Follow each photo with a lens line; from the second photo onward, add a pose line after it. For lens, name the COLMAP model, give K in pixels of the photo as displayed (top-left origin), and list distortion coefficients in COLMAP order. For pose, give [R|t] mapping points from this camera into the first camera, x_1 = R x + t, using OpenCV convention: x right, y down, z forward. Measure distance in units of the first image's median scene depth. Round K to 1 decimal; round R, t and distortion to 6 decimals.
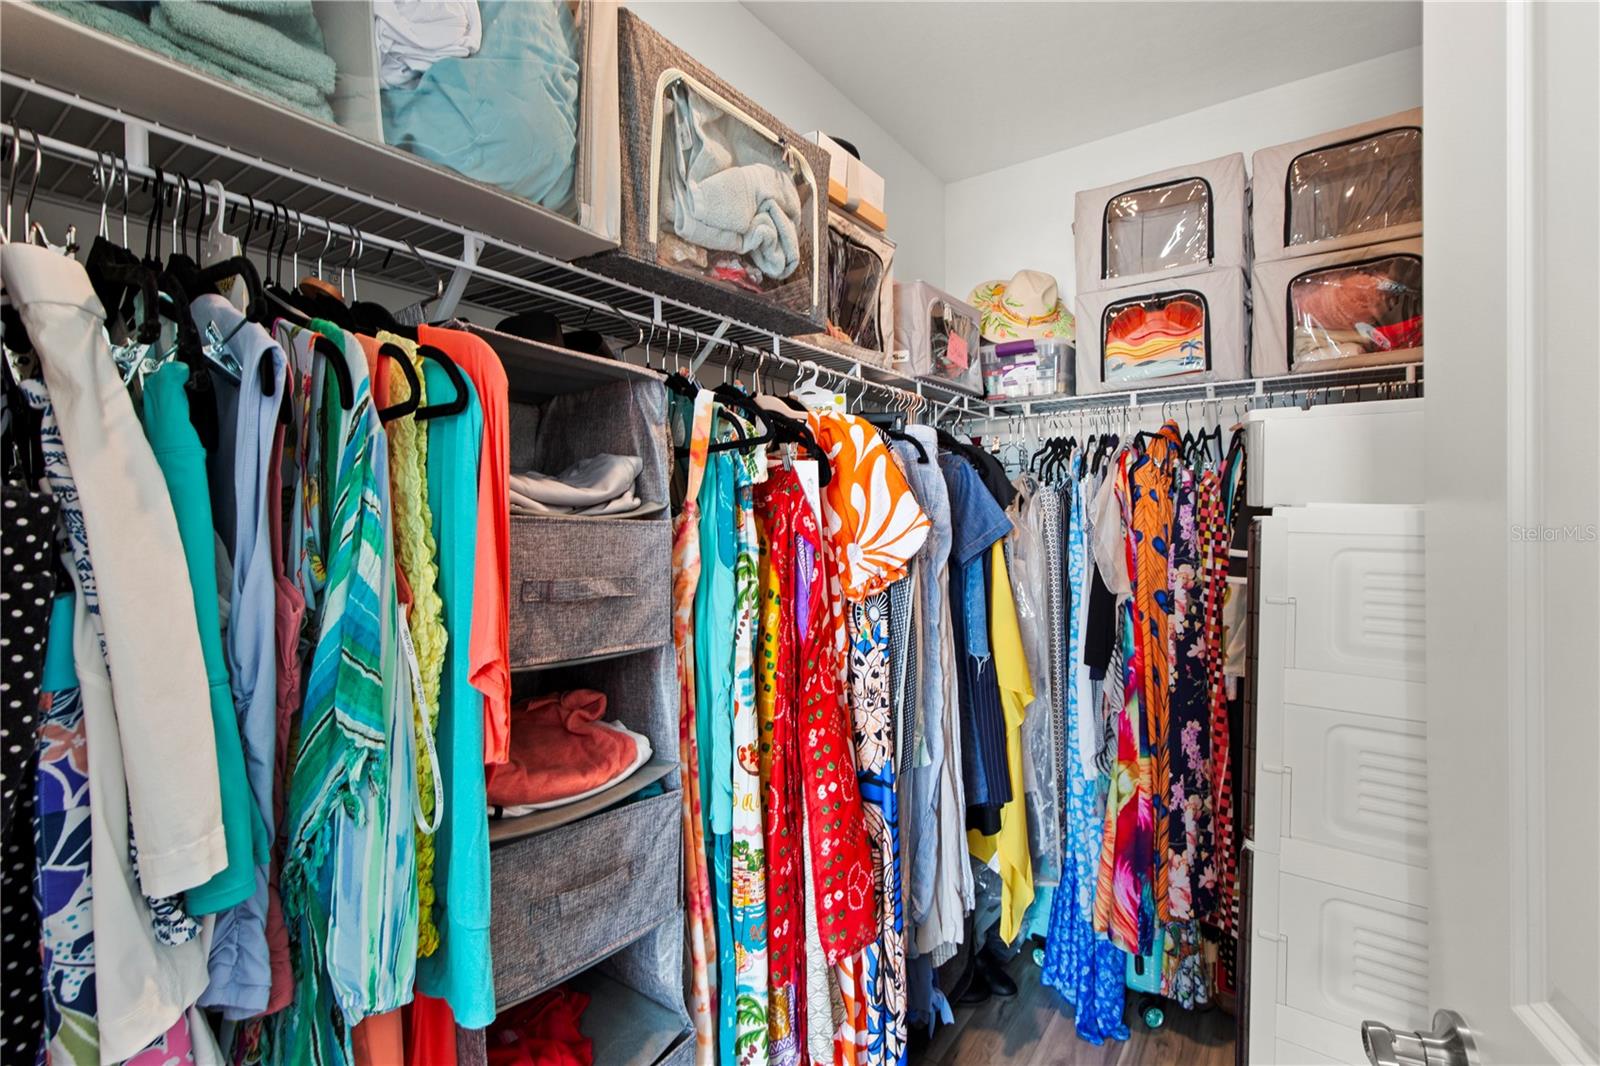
lens RADIAL K [[723.1, 0, 800.2], [0, 723.1, 522.1], [0, 0, 1]] dist [0.005307, -0.001539]
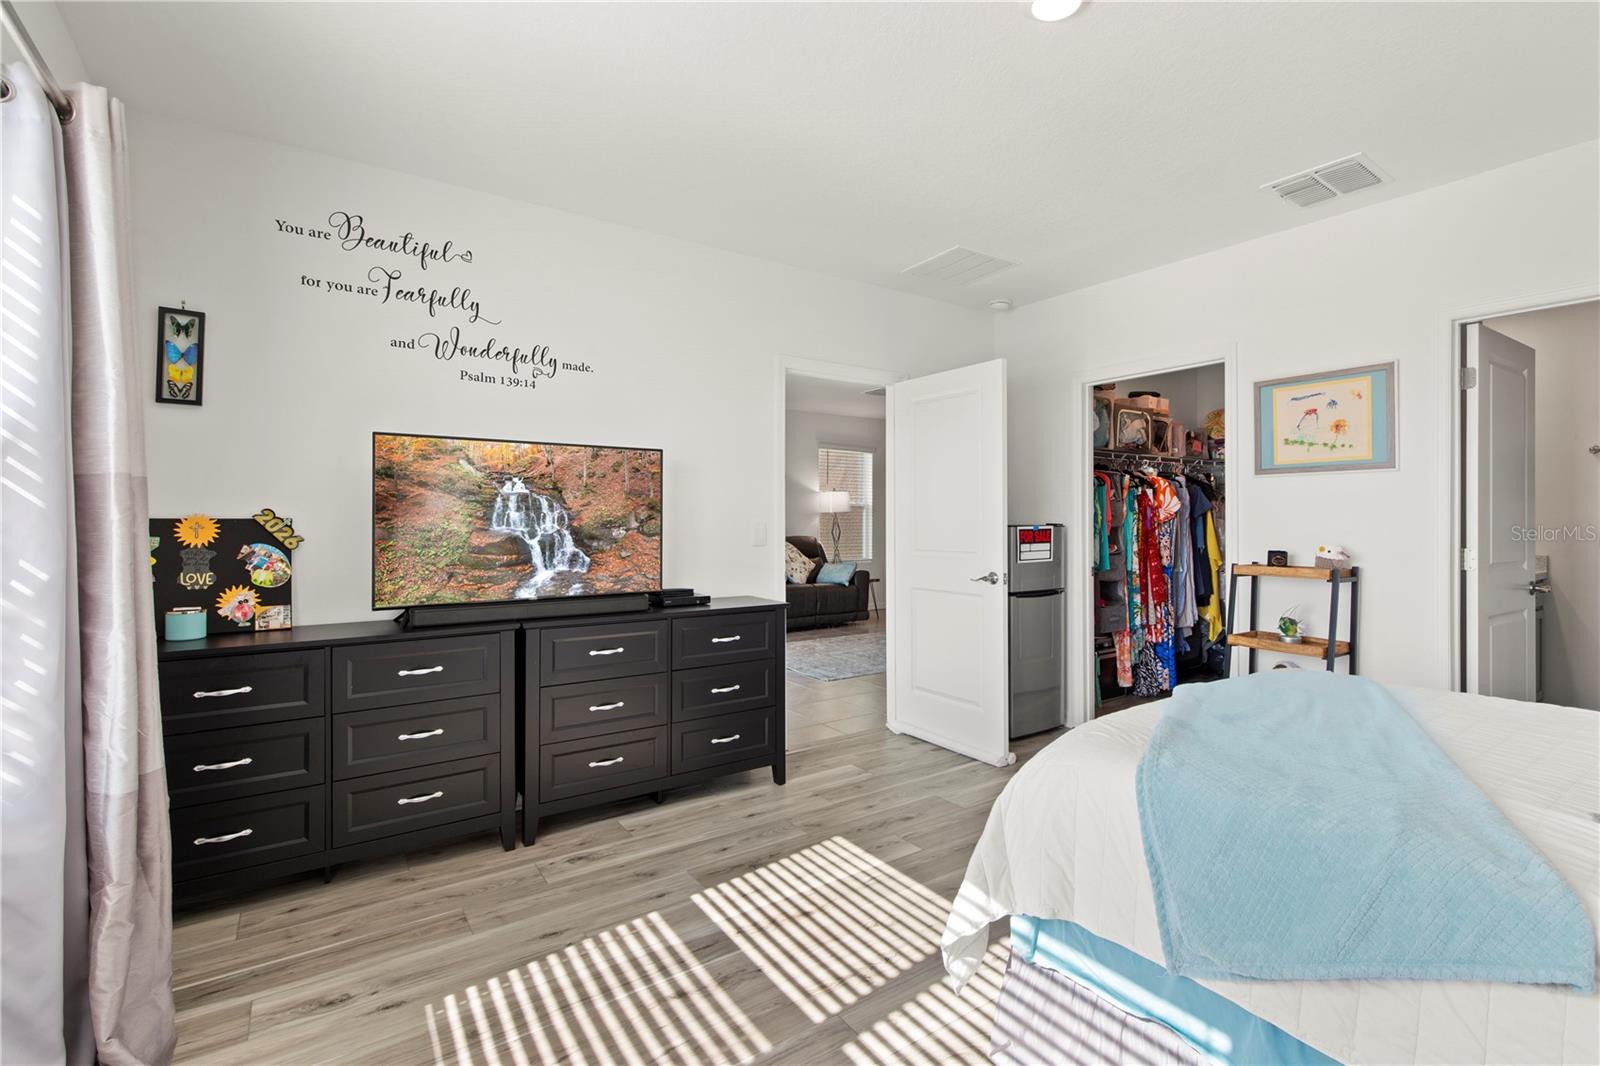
lens RADIAL K [[723.1, 0, 800.2], [0, 723.1, 525.5], [0, 0, 1]] dist [0.005307, -0.001539]
pose [[0.941602, 0.006030, -0.336674, -0.454734], [-0.004279, 0.999973, 0.005943, 0.106541], [0.336701, -0.004155, 0.941603, -3.456518]]
